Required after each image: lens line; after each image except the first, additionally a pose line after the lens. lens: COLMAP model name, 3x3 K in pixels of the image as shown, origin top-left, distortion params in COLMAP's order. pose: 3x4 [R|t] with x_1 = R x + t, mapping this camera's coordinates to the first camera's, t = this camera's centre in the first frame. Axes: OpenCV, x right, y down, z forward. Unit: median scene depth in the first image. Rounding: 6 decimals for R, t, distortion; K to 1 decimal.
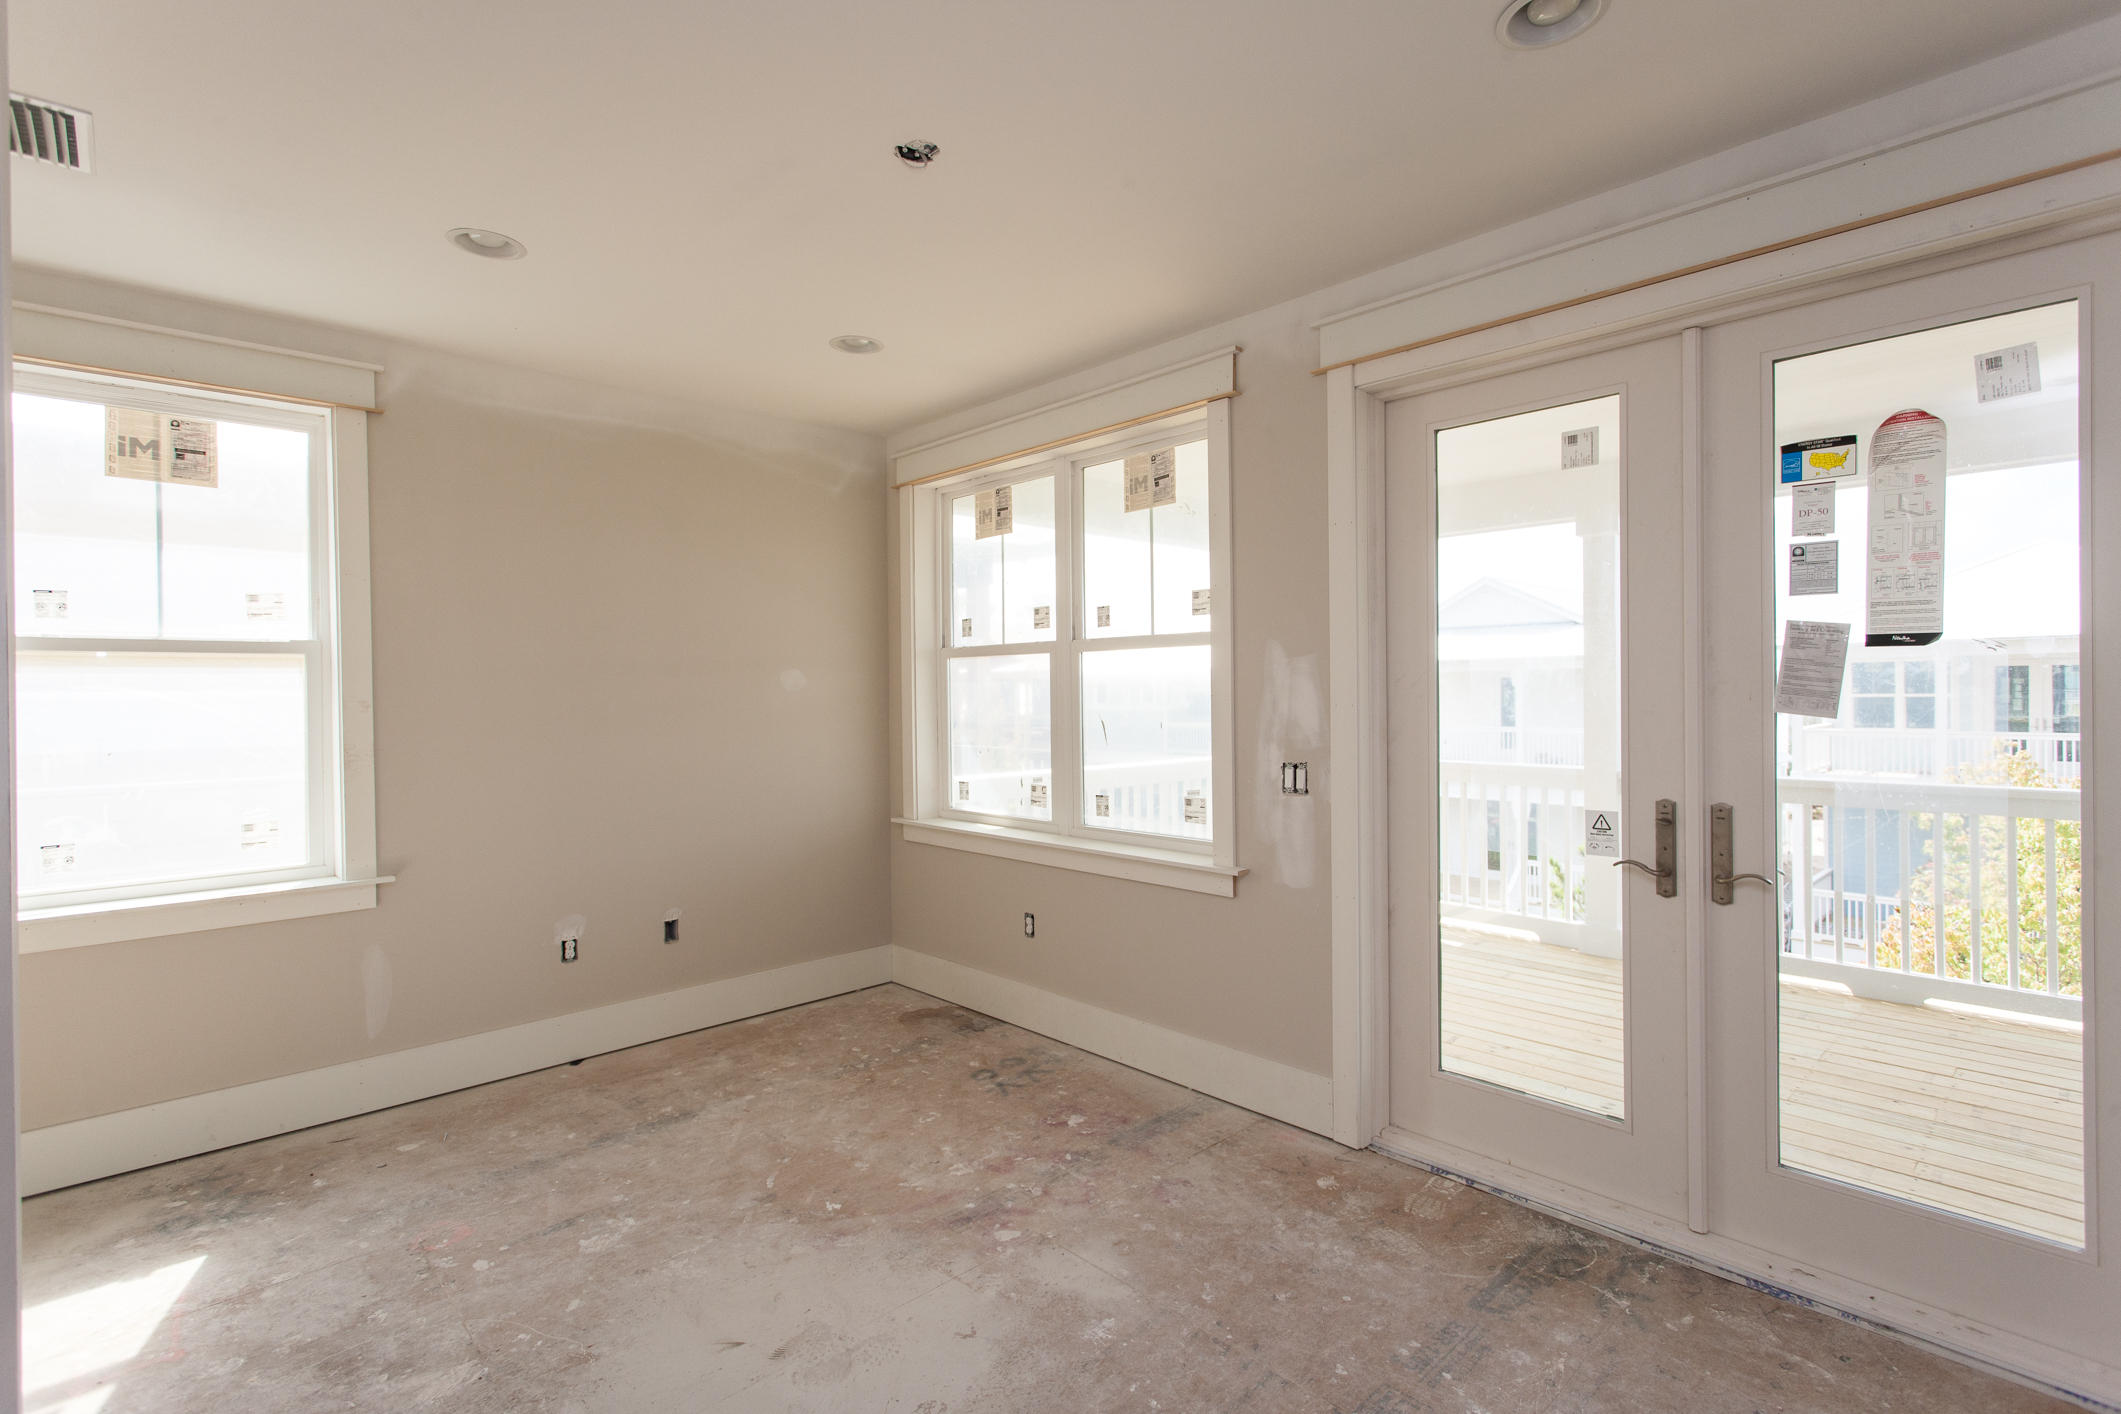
lens RADIAL K [[994.8, 0, 1080.0], [0, 994.8, 692.2], [0, 0, 1]] dist [0.000458, -0.000036]
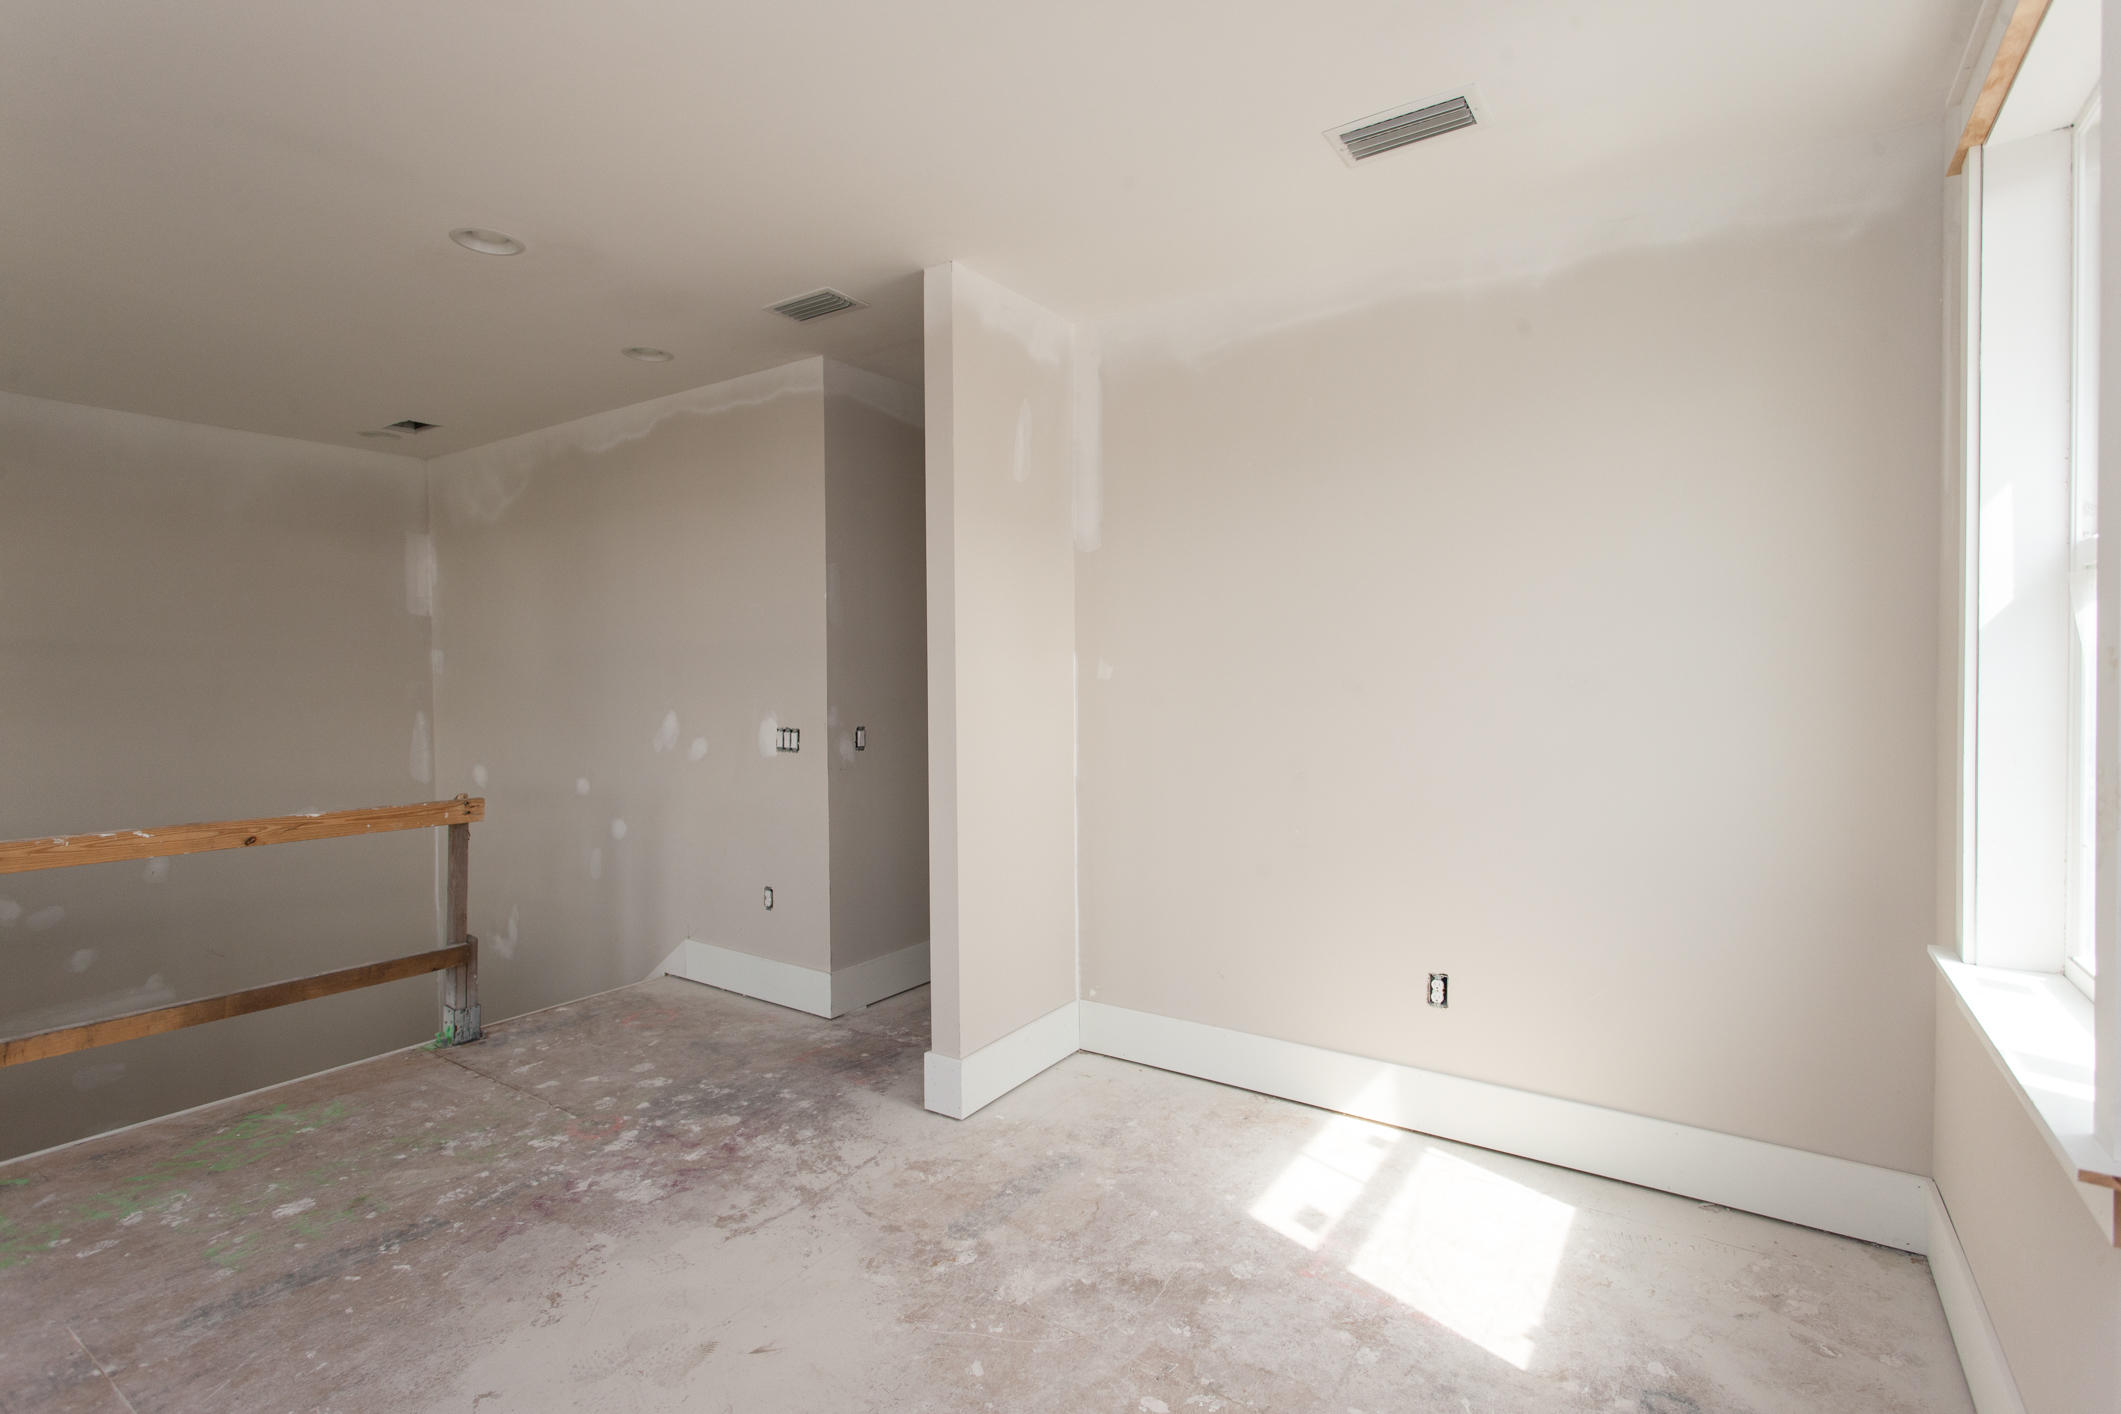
lens RADIAL K [[994.8, 0, 1080.0], [0, 994.8, 692.2], [0, 0, 1]] dist [0.000458, -0.000036]
pose [[-0.974172, 0.044267, -0.221426, -0.310112], [0.036360, 0.998551, 0.039660, -0.013520], [0.222861, 0.030585, -0.974370, 1.356894]]
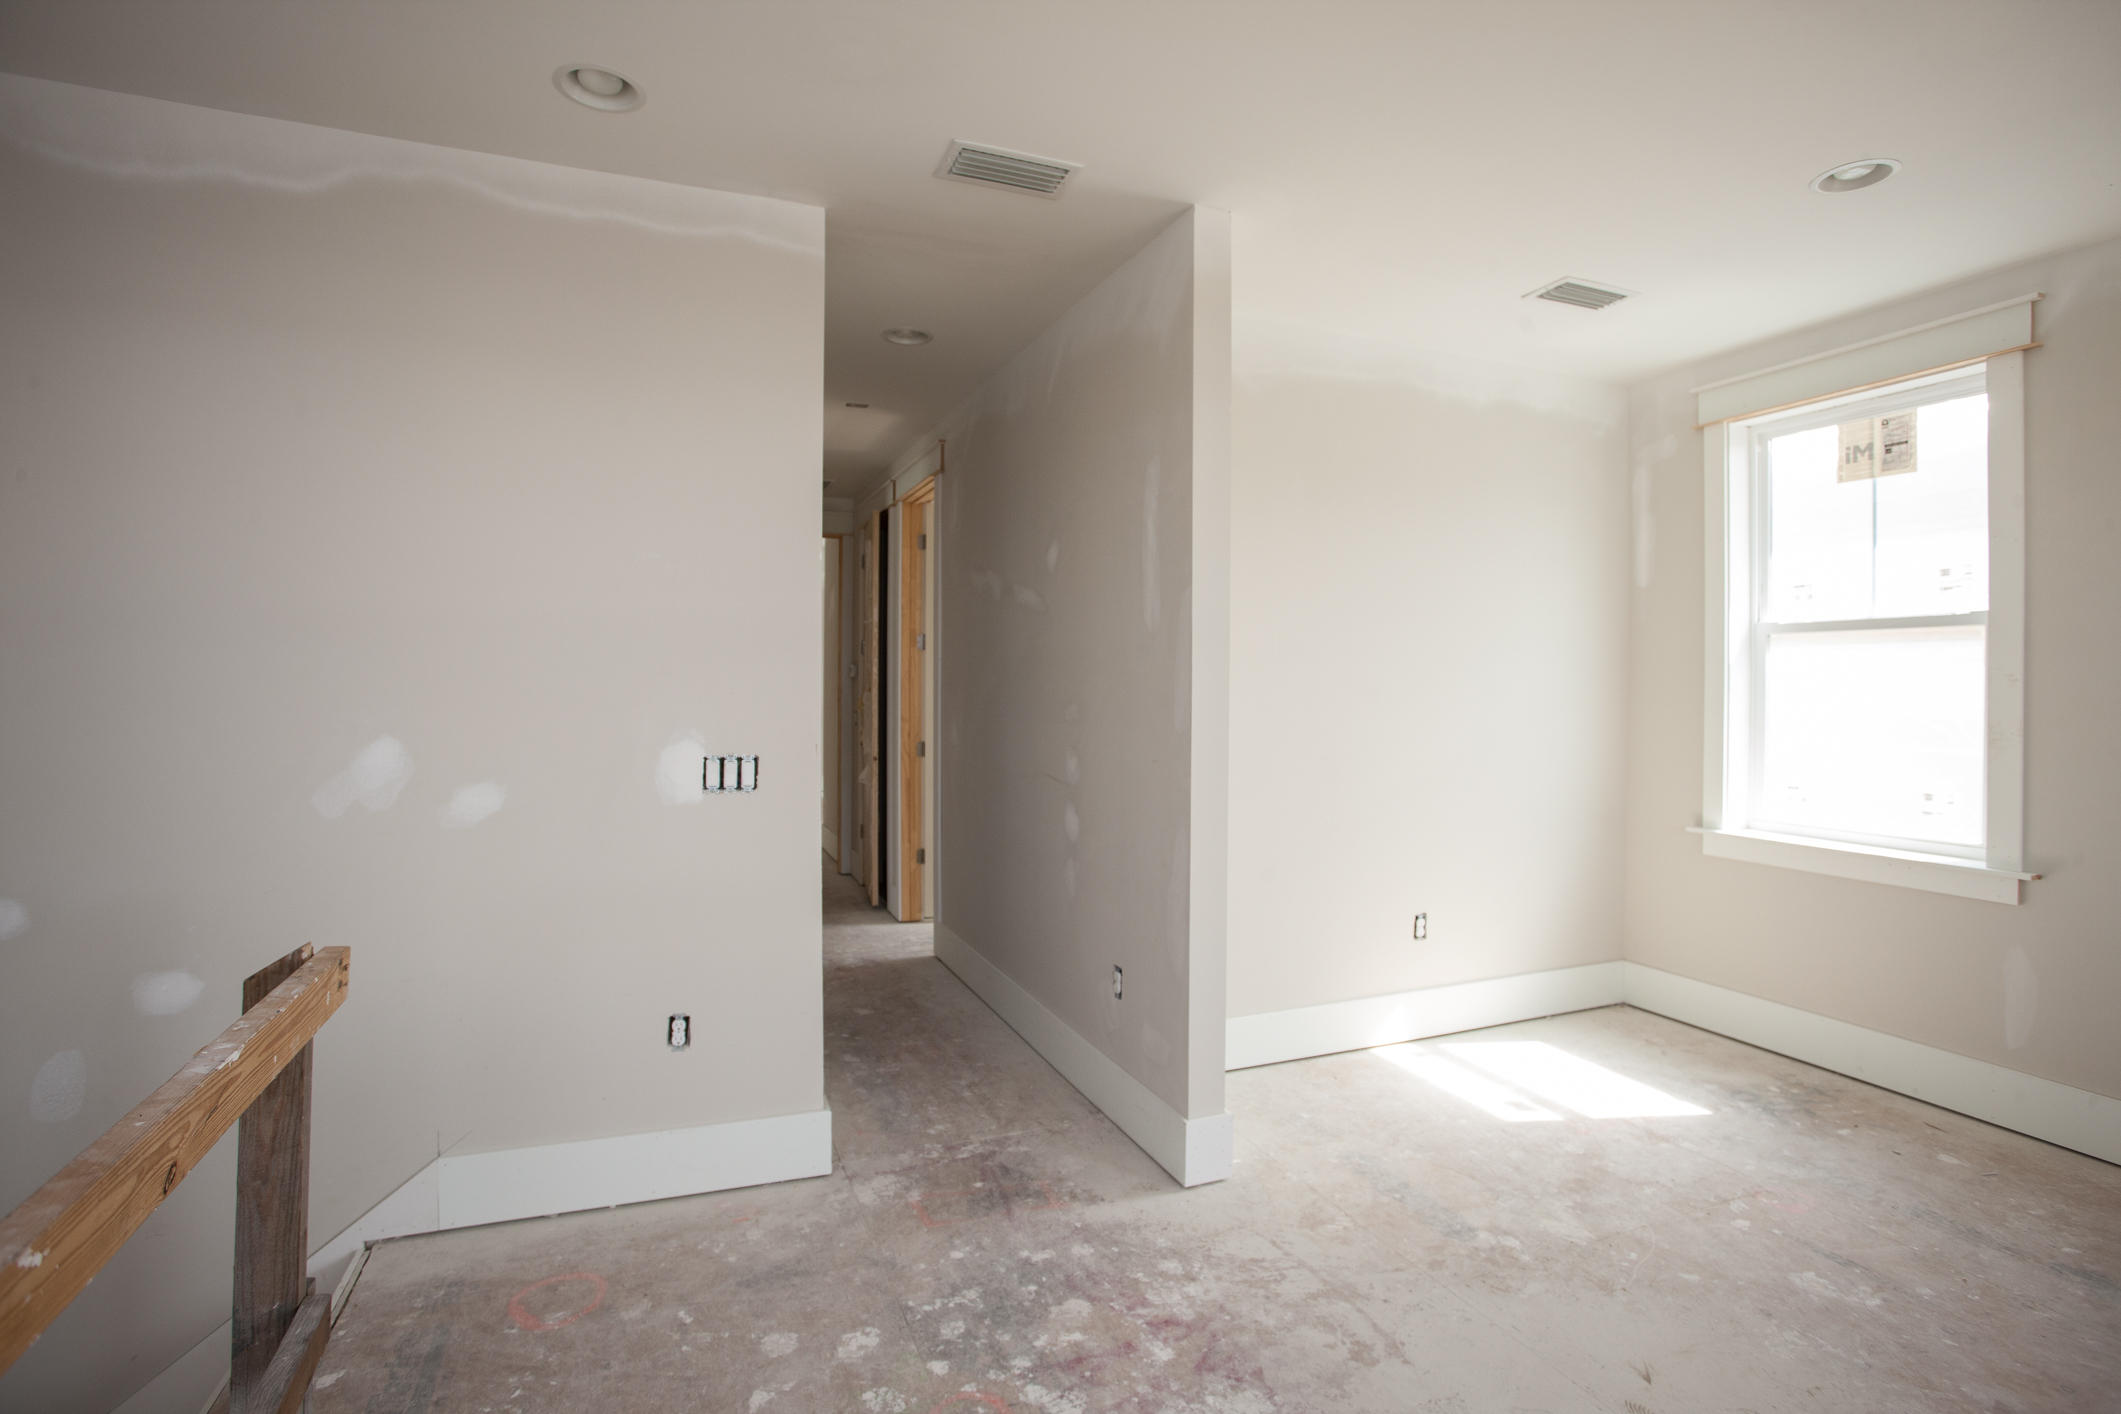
lens RADIAL K [[1017.5, 0, 1048.4], [0, 1017.5, 682.2], [0, 0, 1]] dist [-0.060160, 0.025749]
pose [[-0.370097, 0.014070, -0.928887, 0.466584], [-0.000009, 0.999885, 0.015149, 0.002167], [0.928993, 0.005615, -0.370054, 0.554458]]
